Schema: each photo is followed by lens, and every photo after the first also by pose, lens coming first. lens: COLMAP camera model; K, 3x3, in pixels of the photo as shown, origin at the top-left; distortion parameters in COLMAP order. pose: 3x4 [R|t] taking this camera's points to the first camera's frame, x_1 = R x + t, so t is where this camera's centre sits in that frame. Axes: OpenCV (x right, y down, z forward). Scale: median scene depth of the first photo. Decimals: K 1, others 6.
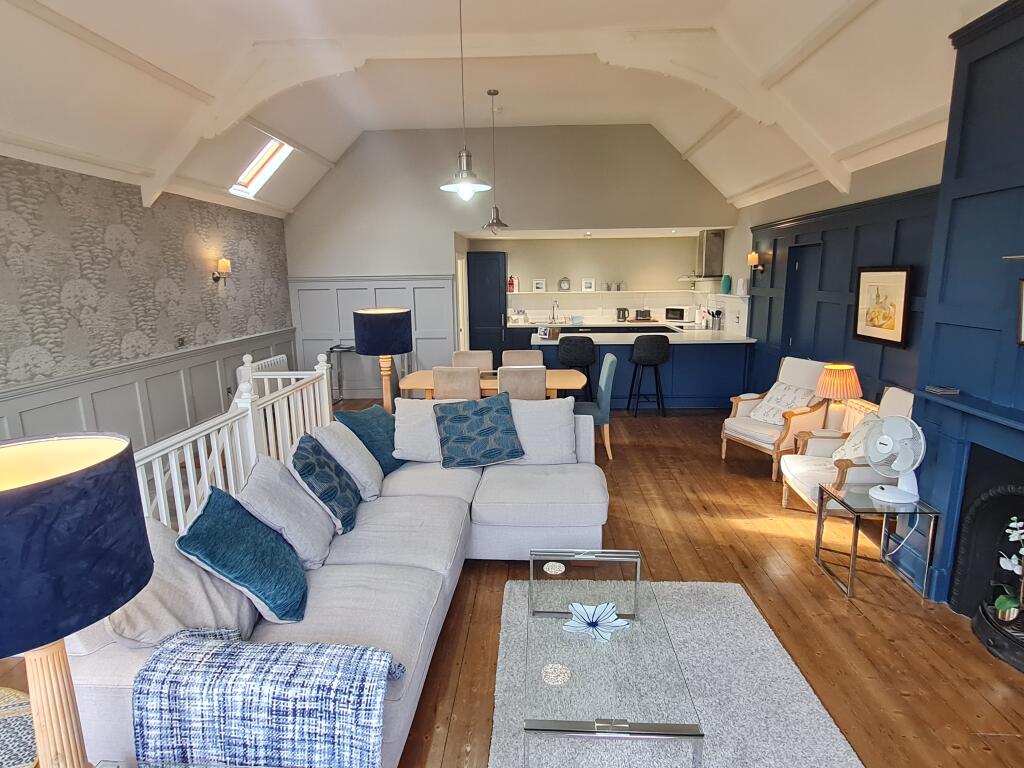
lens RADIAL K [[553.3, 0, 514.1], [0, 553.3, 381.2], [0, 0, 1]] dist [-0.017694, -0.001938]
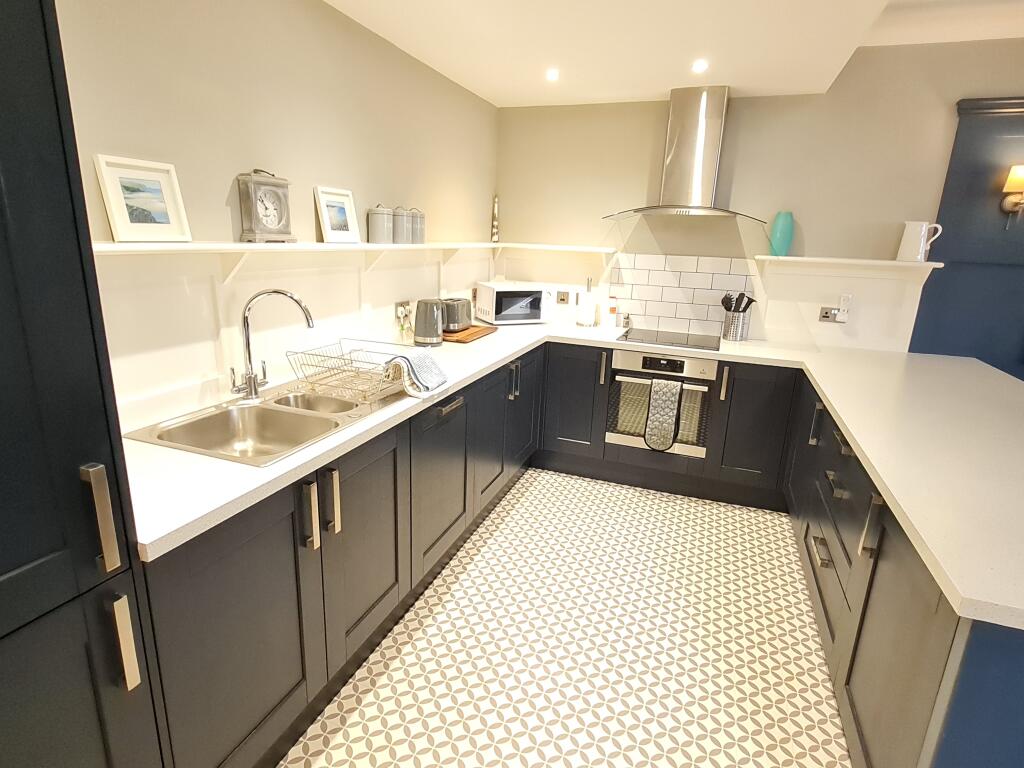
lens RADIAL K [[553.3, 0, 506.9], [0, 553.3, 382.6], [0, 0, 1]] dist [-0.017694, -0.001938]
pose [[0.304655, -0.218913, 0.926964, -0.085241], [0.140303, 0.972926, 0.183656, -0.137614], [-0.942072, 0.074104, 0.327121, 0.859828]]
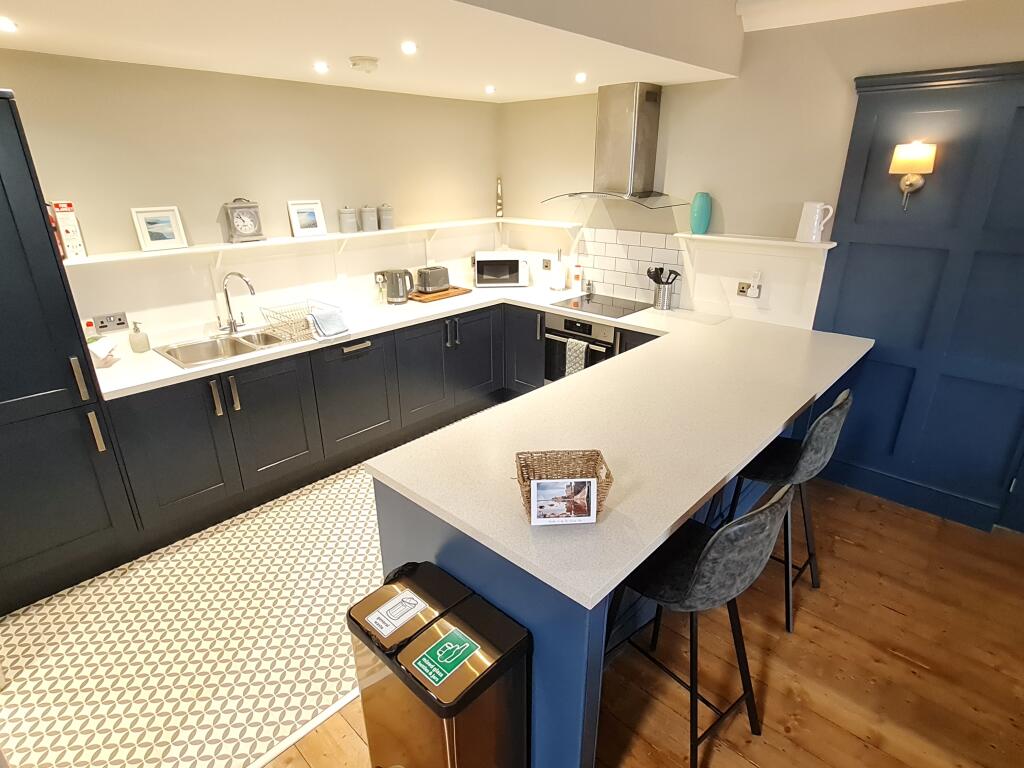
lens RADIAL K [[553.3, 0, 518.9], [0, 553.3, 384.3], [0, 0, 1]] dist [-0.017694, -0.001938]
pose [[0.641133, -0.268615, 0.718884, -0.072832], [0.141375, 0.962051, 0.233392, -0.133505], [-0.754295, -0.048003, 0.654778, 0.644971]]
